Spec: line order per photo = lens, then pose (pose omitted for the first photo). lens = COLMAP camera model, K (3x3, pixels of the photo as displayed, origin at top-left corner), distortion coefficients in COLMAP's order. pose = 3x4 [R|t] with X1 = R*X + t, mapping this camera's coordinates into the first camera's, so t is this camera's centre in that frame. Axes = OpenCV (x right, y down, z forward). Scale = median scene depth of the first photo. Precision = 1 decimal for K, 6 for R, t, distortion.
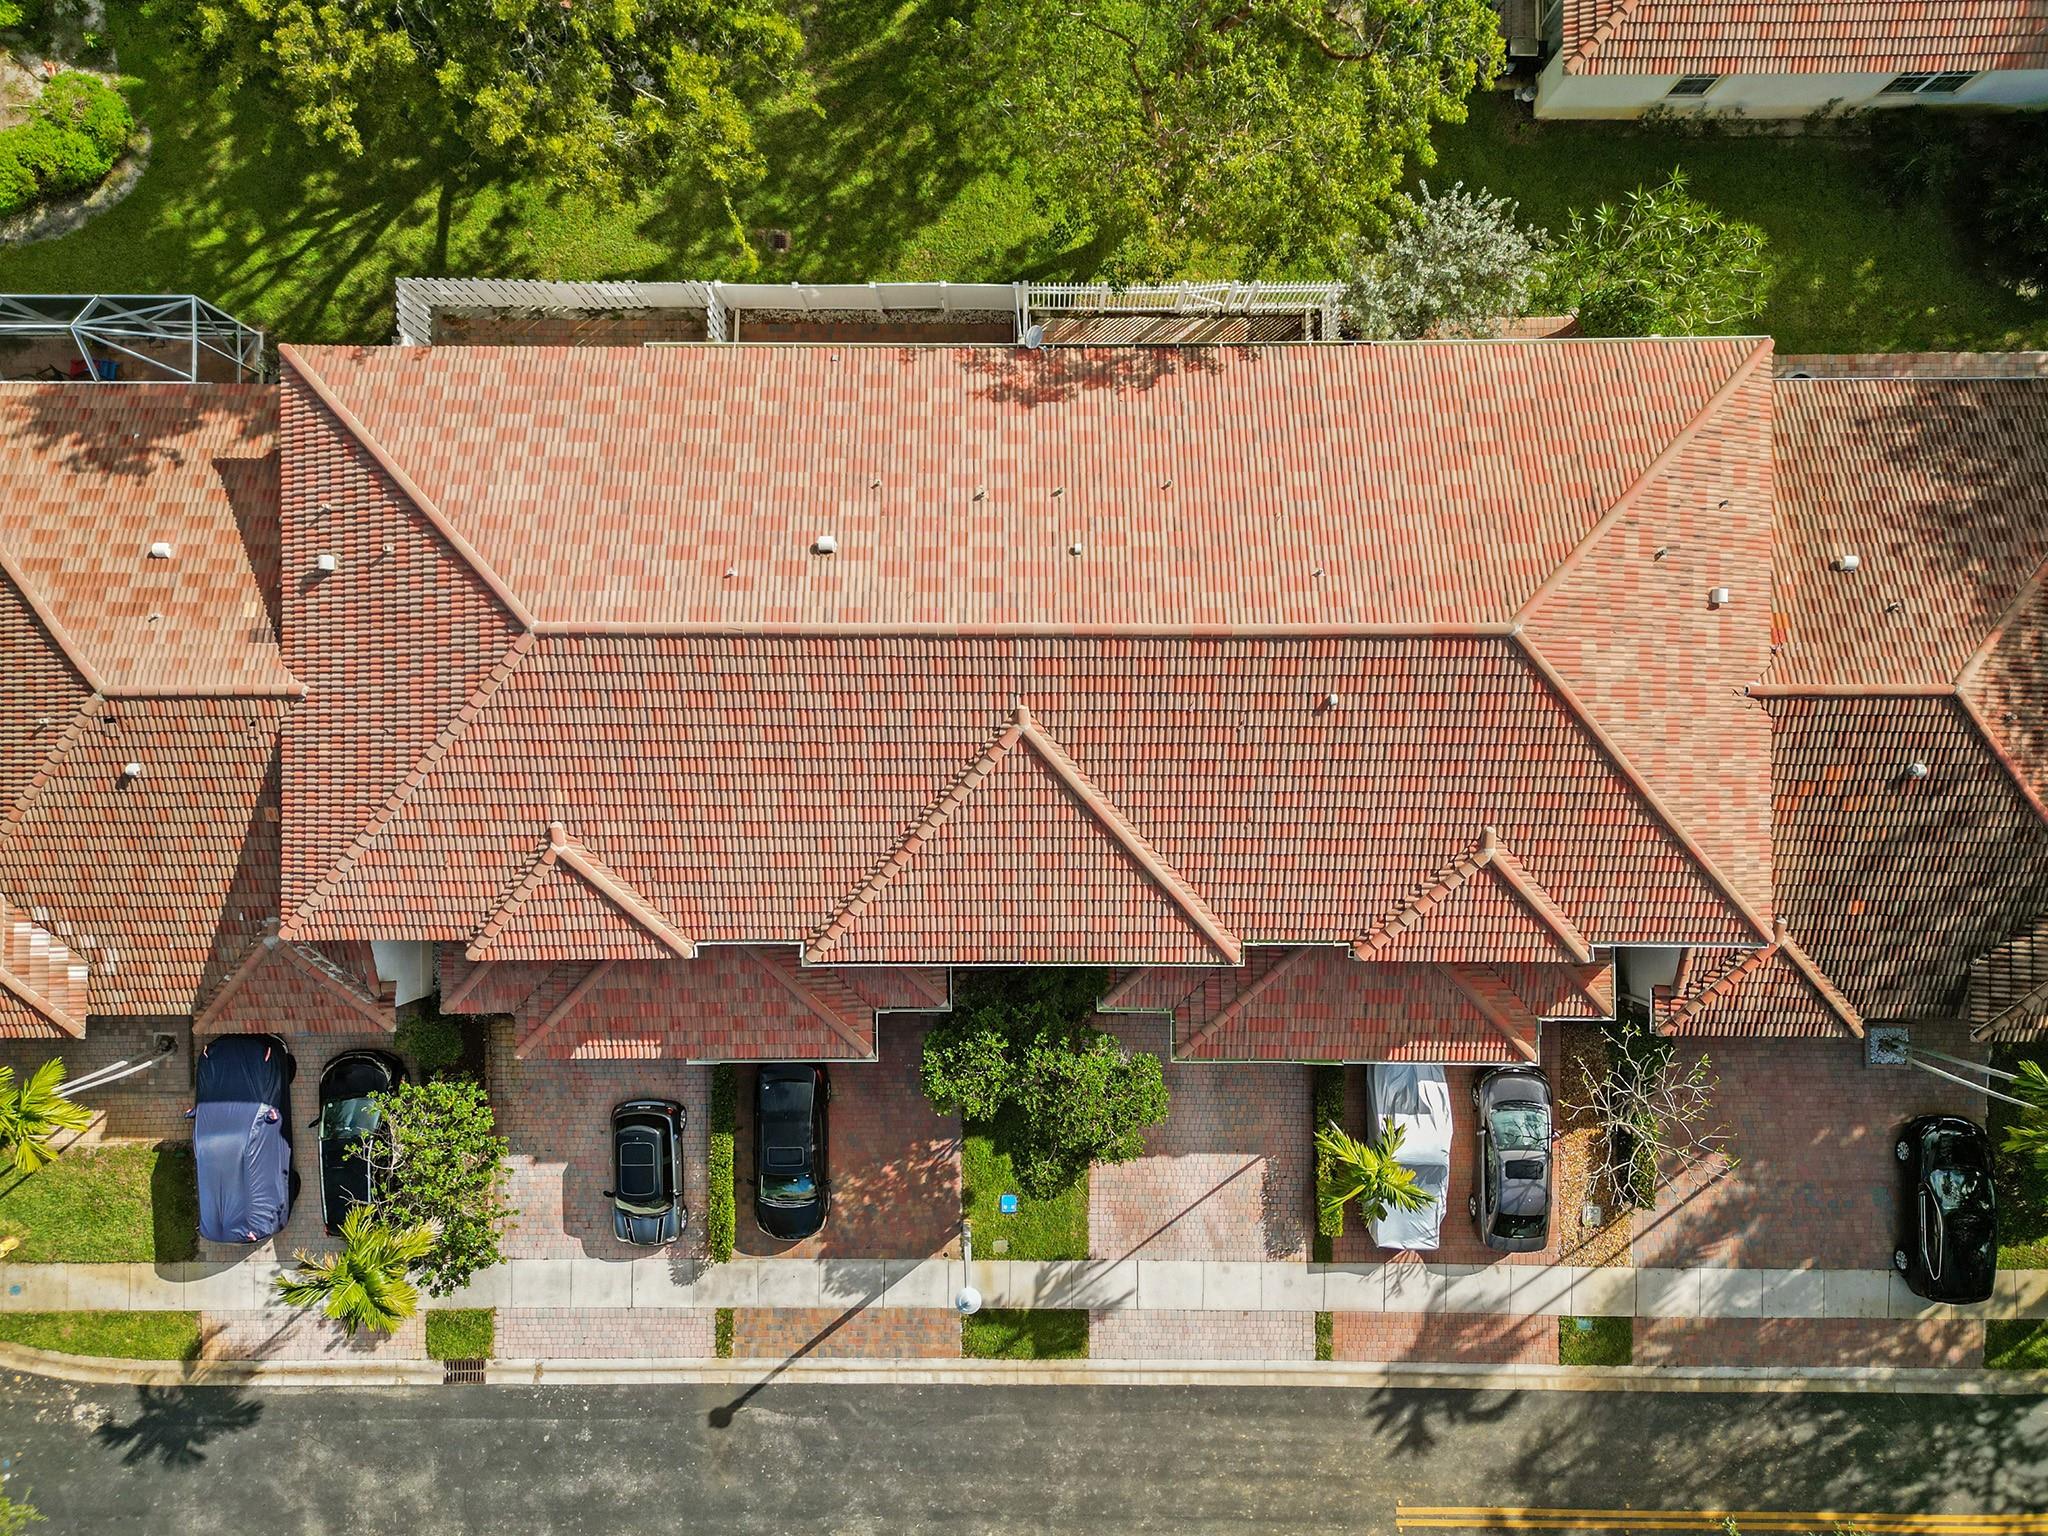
lens RADIAL K [[1476.6, 0, 1024.0], [0, 1476.6, 768.0], [0, 0, 1]] dist [0.084295, -0.102371]
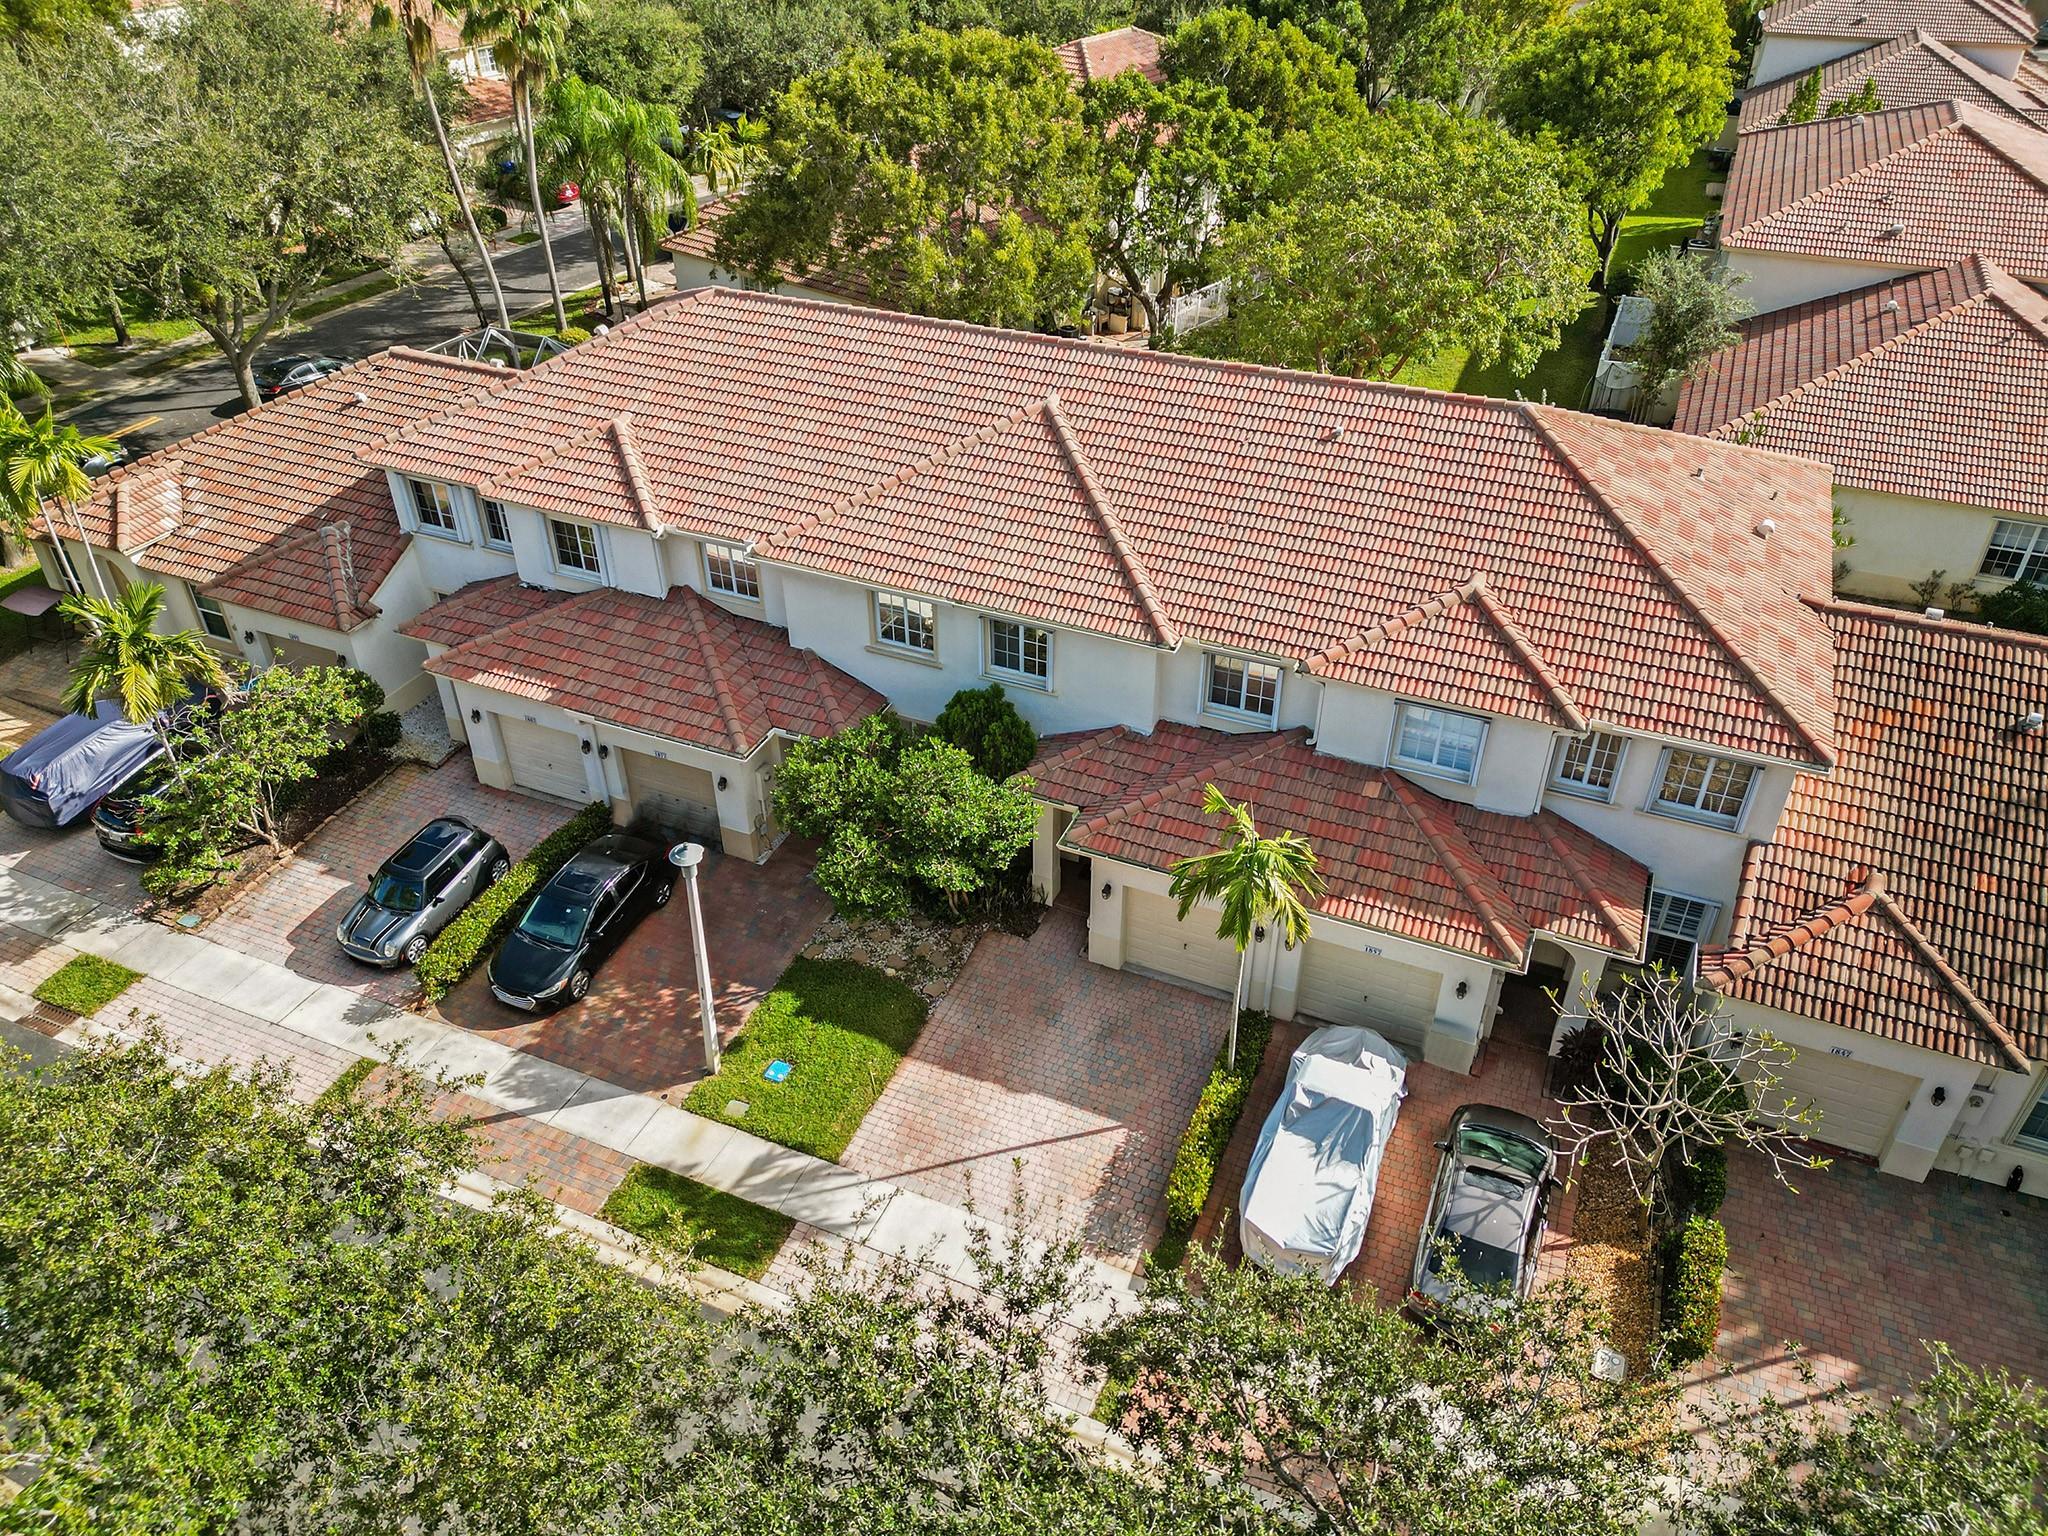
lens RADIAL K [[1476.6, 0, 1024.0], [0, 1476.6, 768.0], [0, 0, 1]] dist [0.084295, -0.102371]
pose [[0.915030, 0.232629, -0.329552, 0.306738], [-0.403383, 0.531292, -0.744991, 0.709387], [0.001781, 0.814624, 0.579986, 0.455023]]
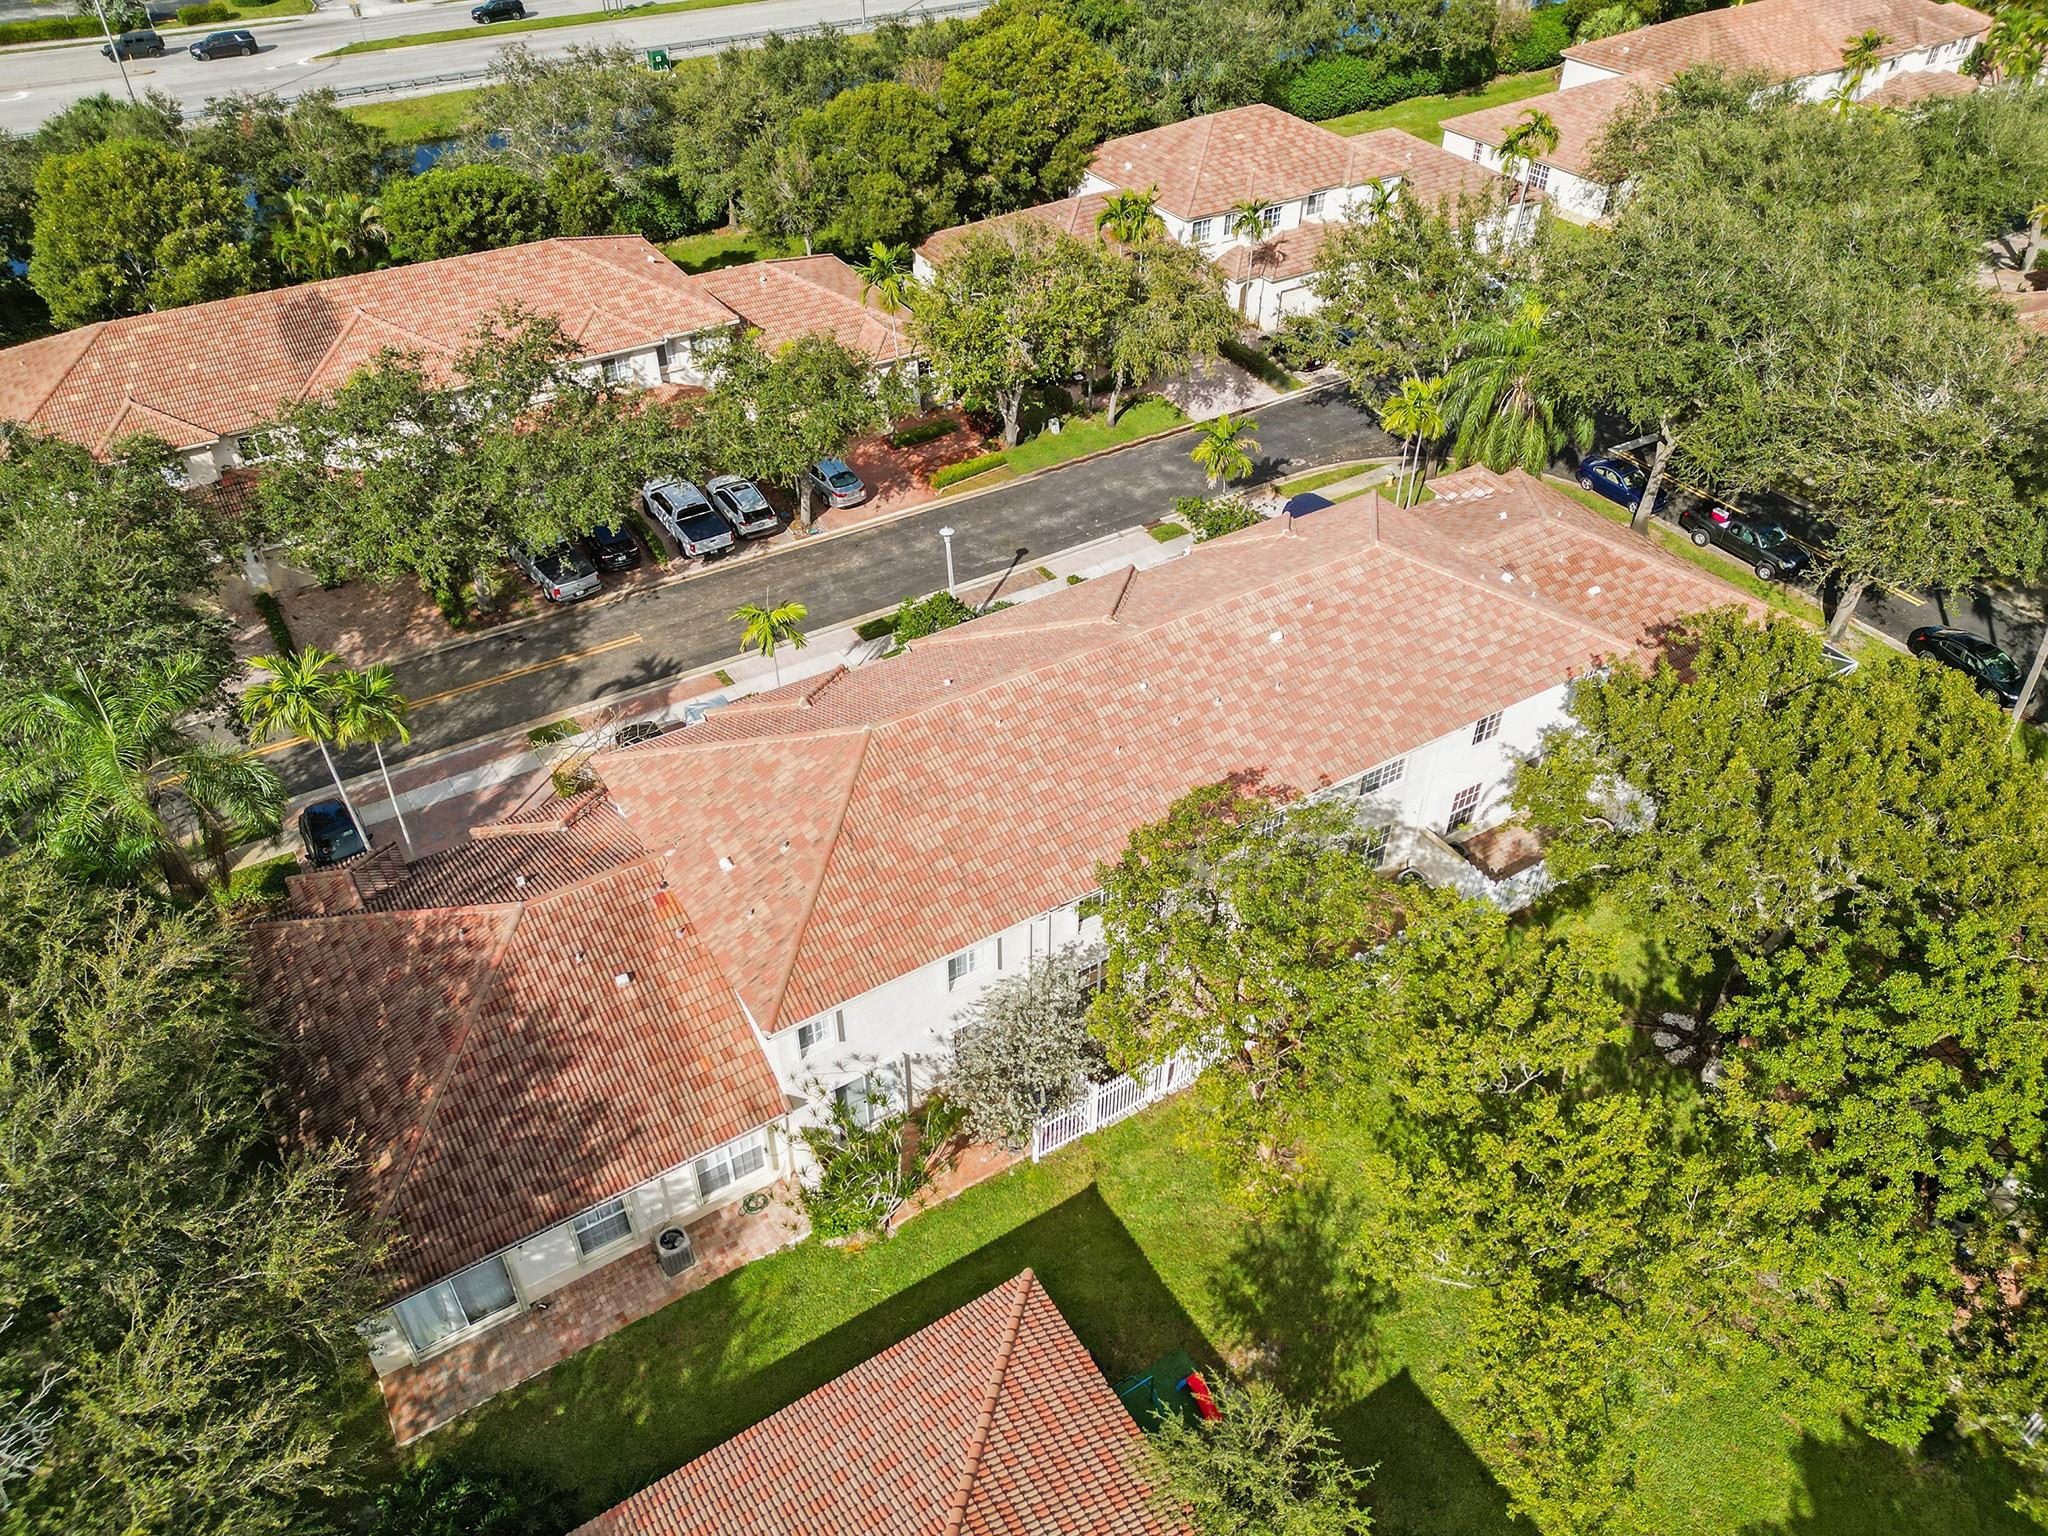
lens RADIAL K [[1476.6, 0, 1024.0], [0, 1476.6, 768.0], [0, 0, 1]] dist [0.084295, -0.102371]
pose [[-0.846939, 0.338012, -0.410418, 0.606935], [-0.531684, -0.534765, 0.656764, -0.864076], [0.002517, 0.774451, 0.632628, 0.086955]]
